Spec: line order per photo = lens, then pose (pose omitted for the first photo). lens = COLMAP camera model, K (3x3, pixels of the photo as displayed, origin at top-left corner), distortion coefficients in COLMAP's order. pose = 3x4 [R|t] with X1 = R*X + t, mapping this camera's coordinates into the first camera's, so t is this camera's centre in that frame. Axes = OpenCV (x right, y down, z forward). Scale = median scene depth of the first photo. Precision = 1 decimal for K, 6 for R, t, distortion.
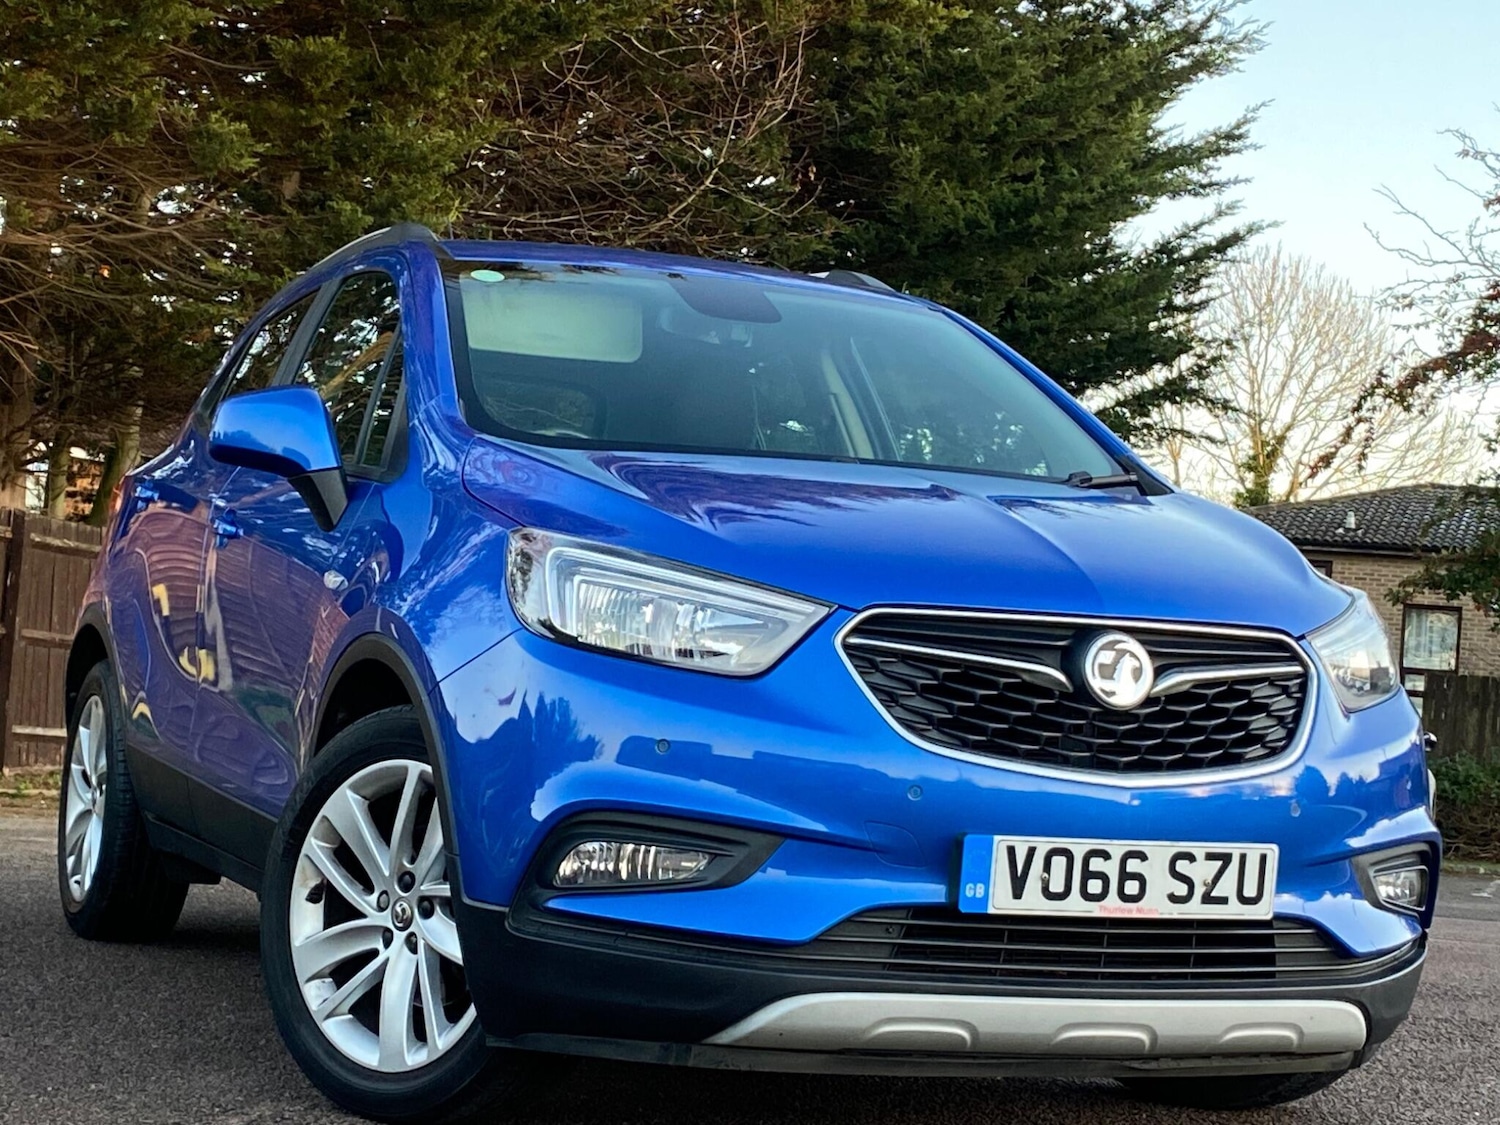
lens RADIAL K [[3441.2, 0, 750.0], [0, 3441.2, 562.5], [0, 0, 1]] dist [0.009870, 0.202992]
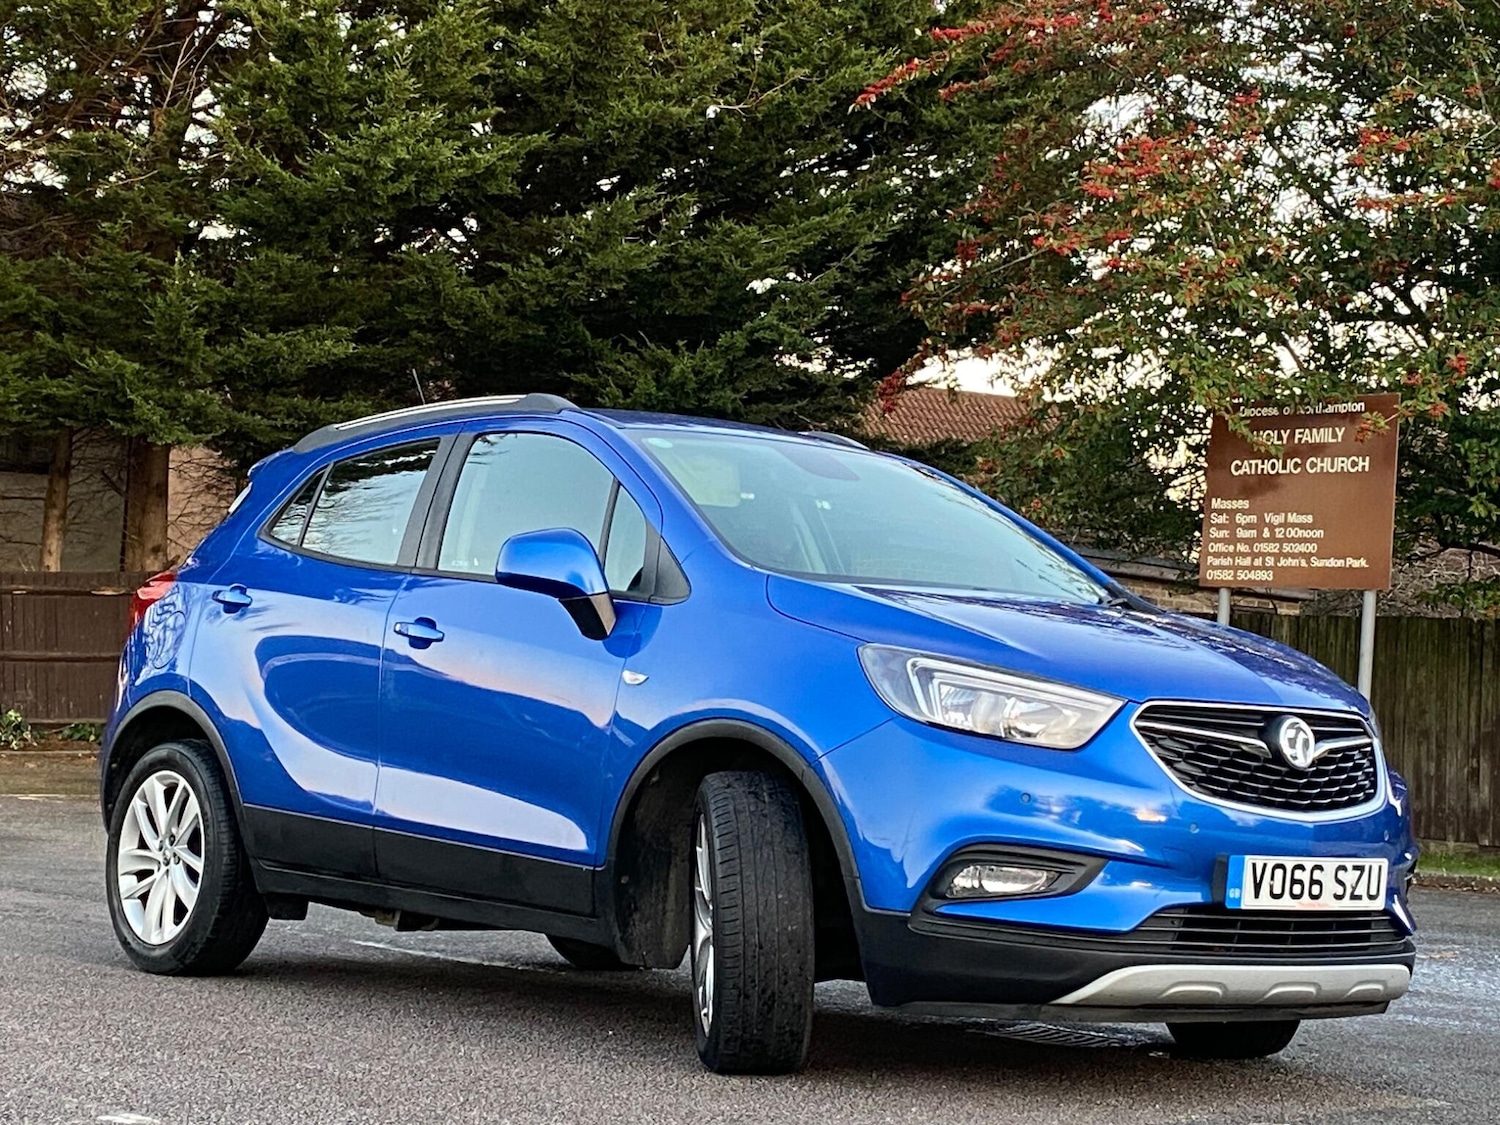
lens RADIAL K [[3441.2, 0, 750.0], [0, 3441.2, 562.5], [0, 0, 1]] dist [0.009870, 0.202992]
pose [[0.950161, 0.007979, 0.311657, -0.567956], [-0.003282, 0.999873, -0.015593, -0.021695], [-0.311742, 0.013793, 0.950067, -0.323740]]
